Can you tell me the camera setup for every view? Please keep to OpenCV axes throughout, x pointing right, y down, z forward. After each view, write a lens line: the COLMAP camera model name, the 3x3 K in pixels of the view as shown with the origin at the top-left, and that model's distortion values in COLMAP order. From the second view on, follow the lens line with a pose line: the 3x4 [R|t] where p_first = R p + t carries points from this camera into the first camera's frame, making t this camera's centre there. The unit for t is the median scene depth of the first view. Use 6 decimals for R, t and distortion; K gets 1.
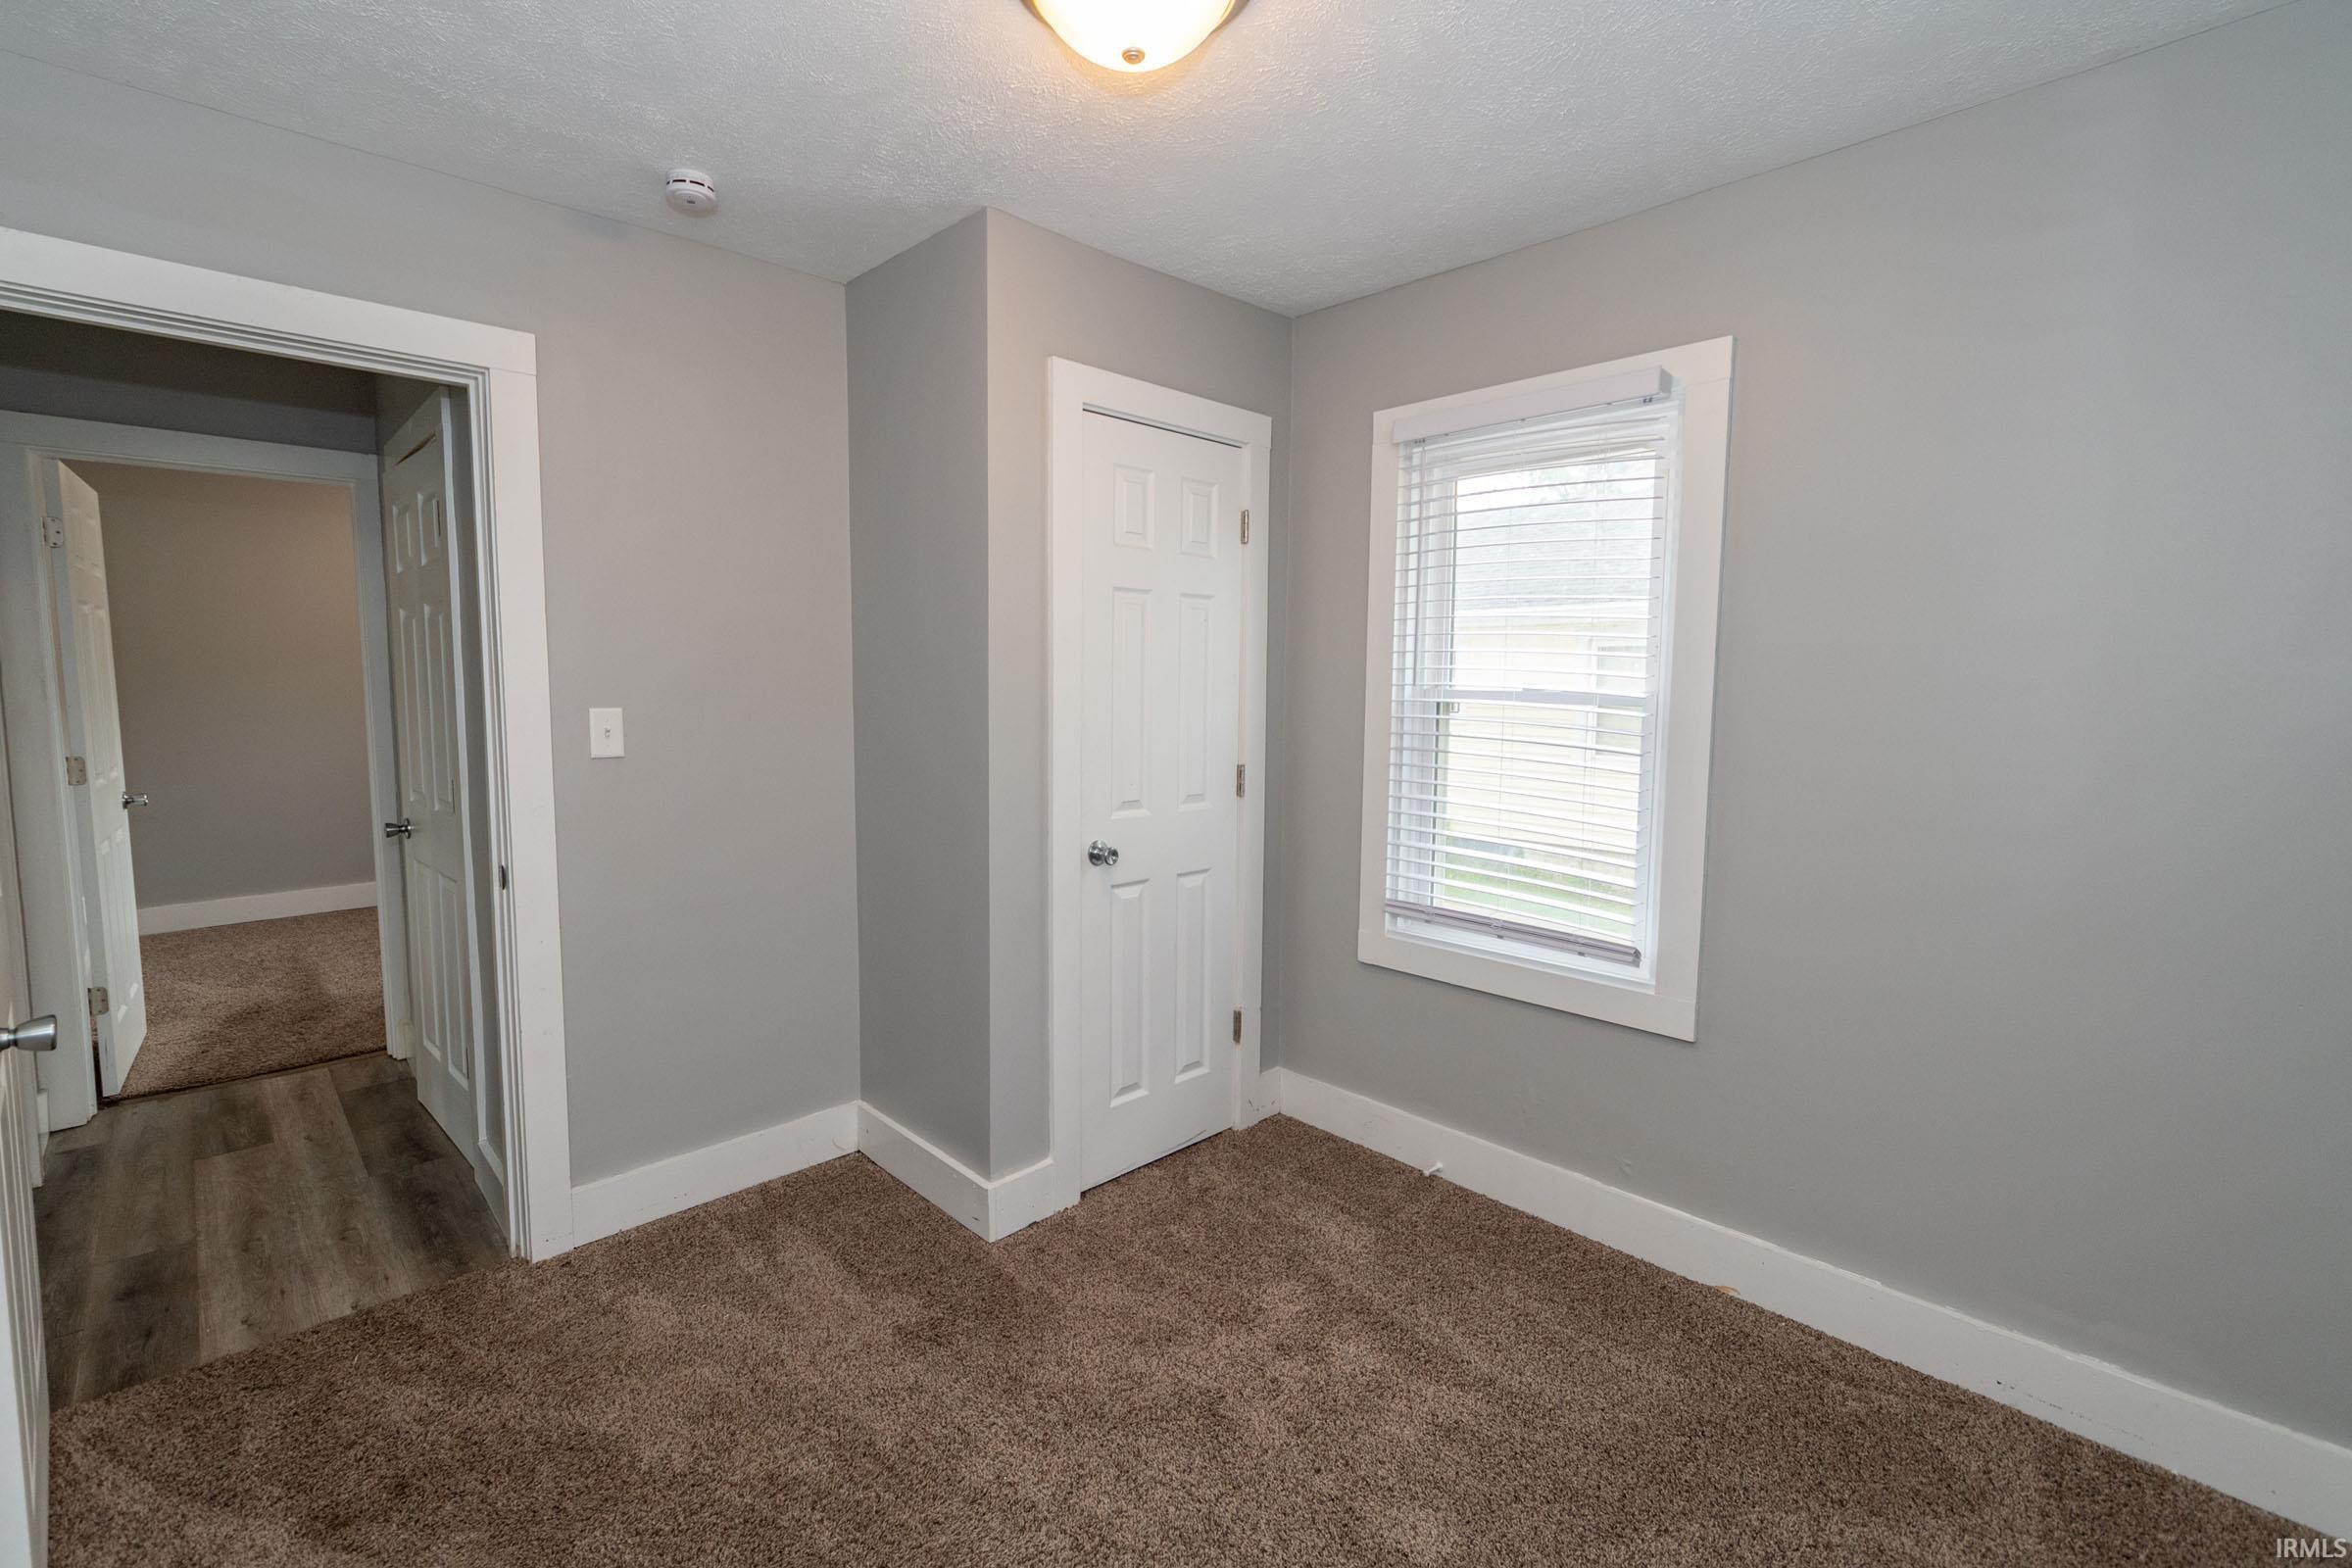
lens RADIAL K [[1033.8, 0, 1150.2], [0, 1033.8, 770.6], [0, 0, 1]] dist [-0.017573, 0.005036]
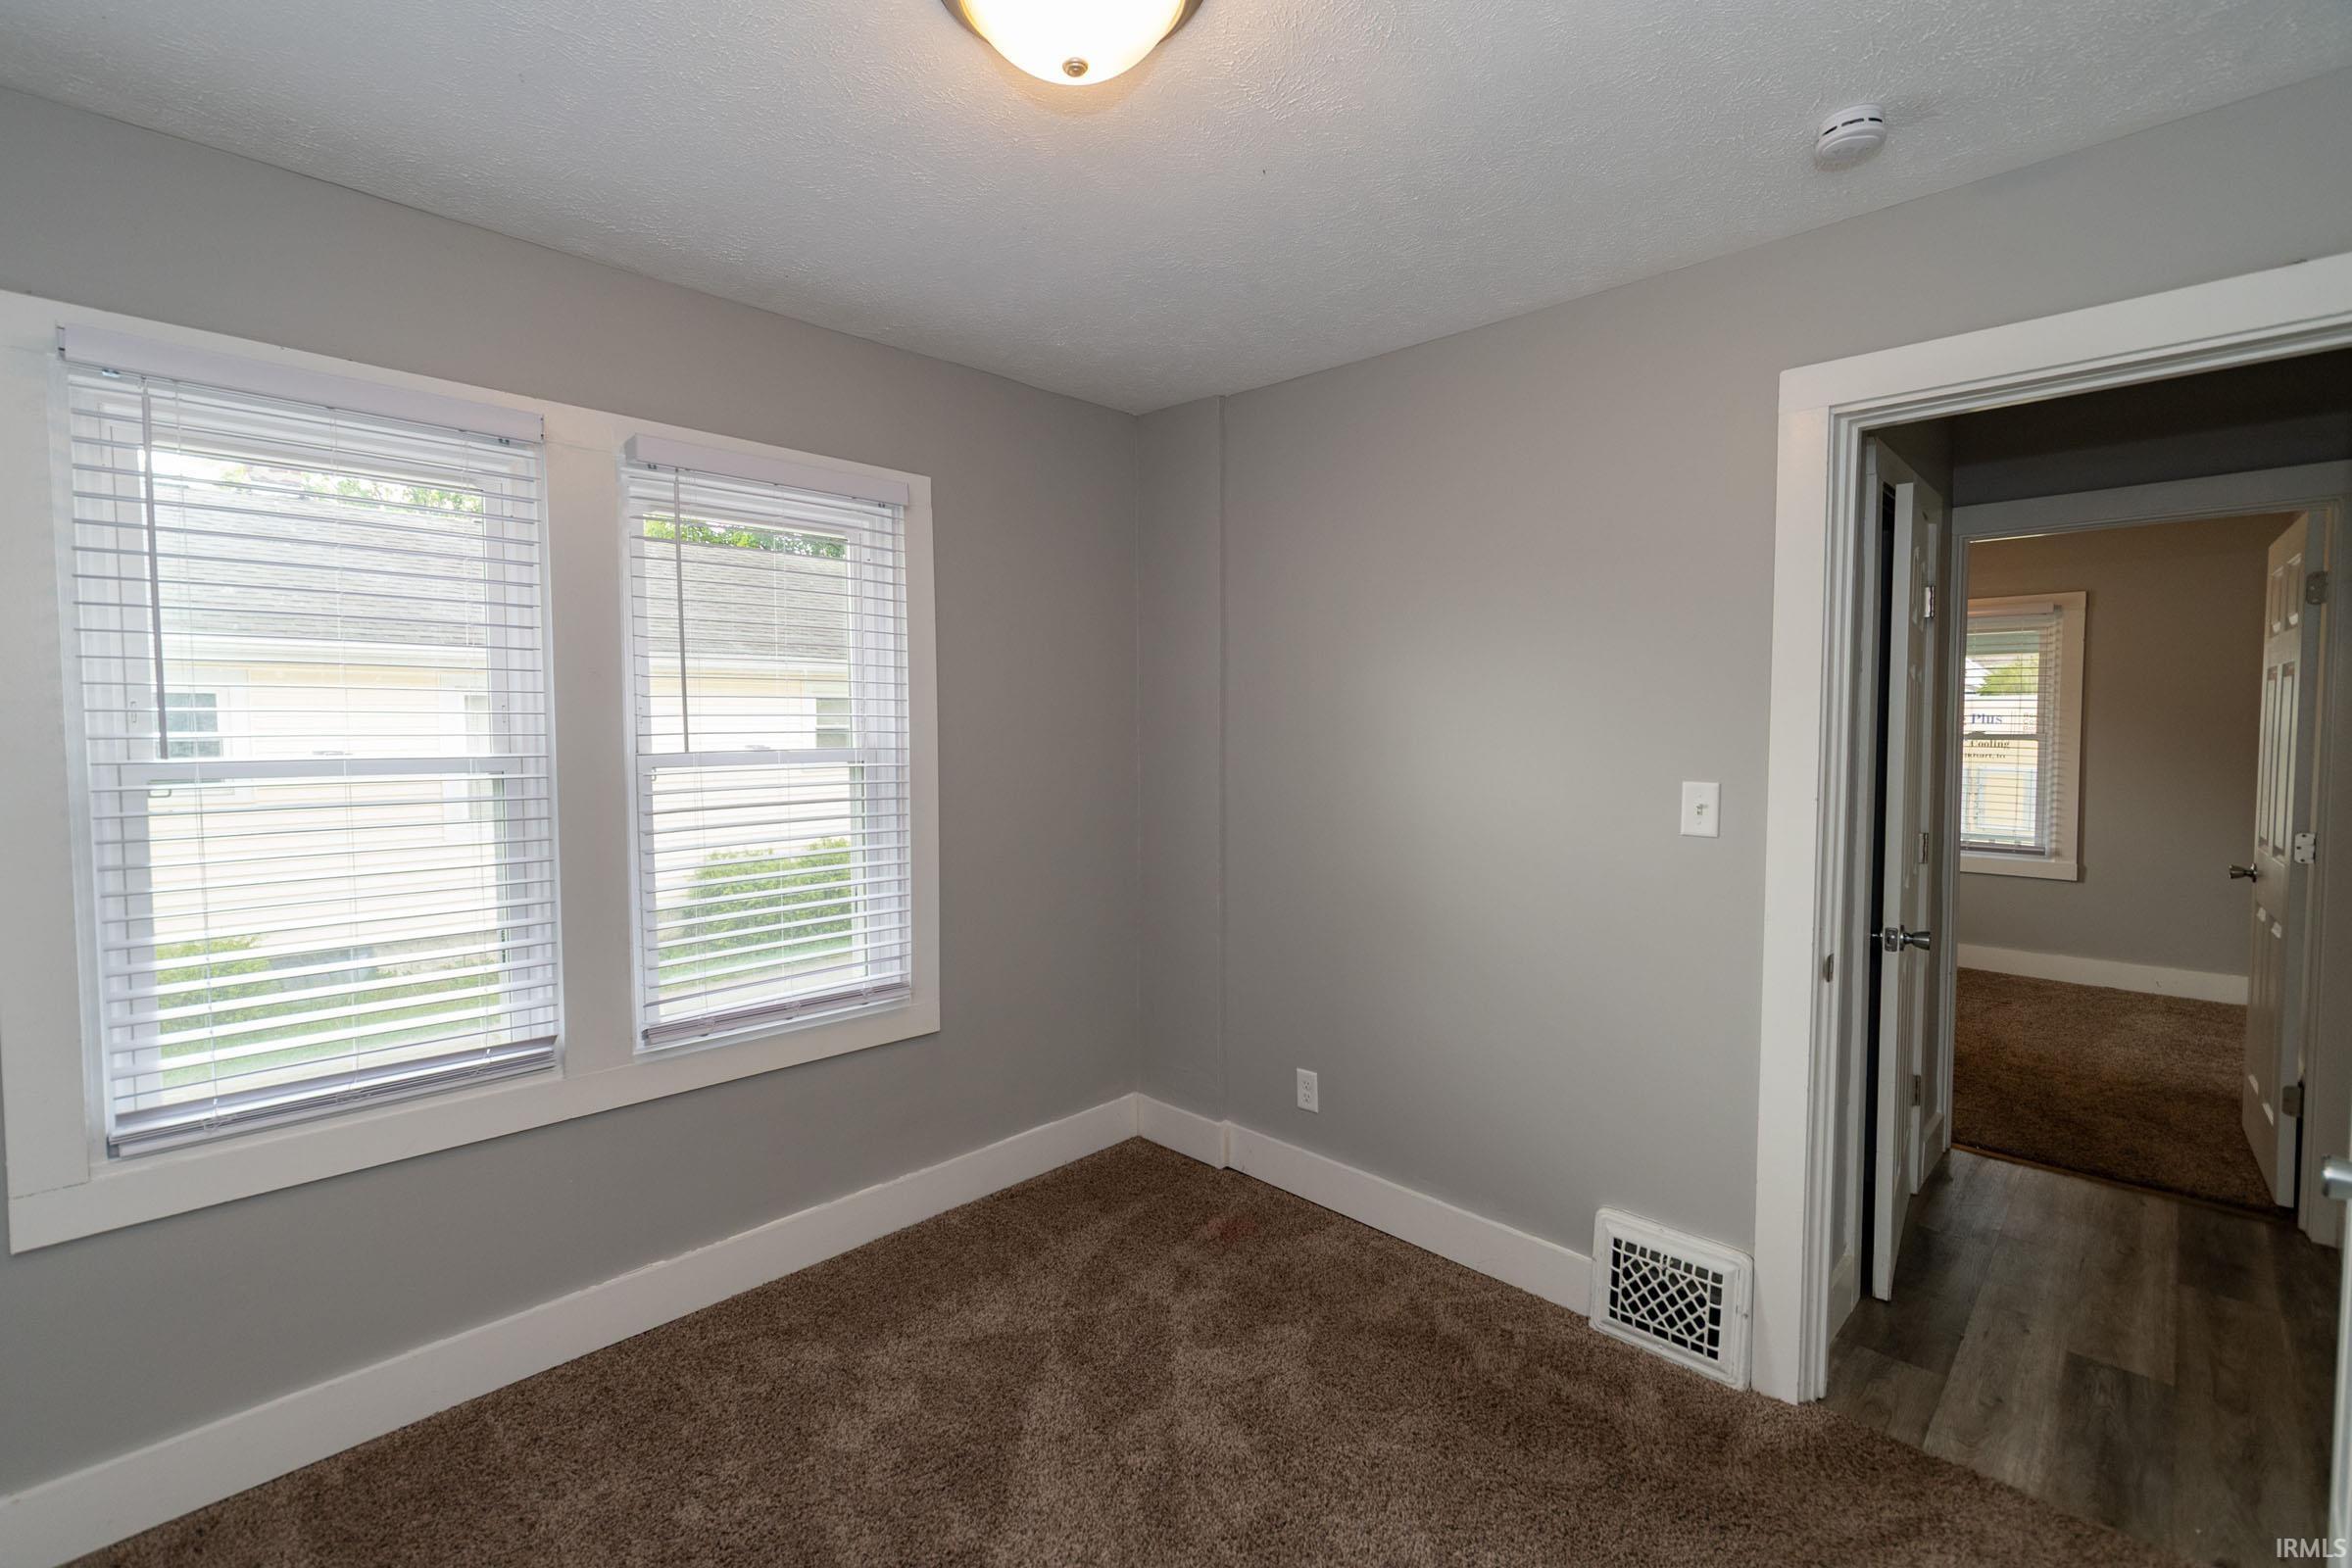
lens RADIAL K [[1051.6, 0, 1151.4], [0, 1051.6, 774.7], [0, 0, 1]] dist [-0.001805, 0.000257]
pose [[-0.032791, -0.064221, 0.997397, -1.388039], [0.111767, 0.991438, 0.067512, -0.173709], [-0.993193, 0.113690, -0.025333, 1.439542]]
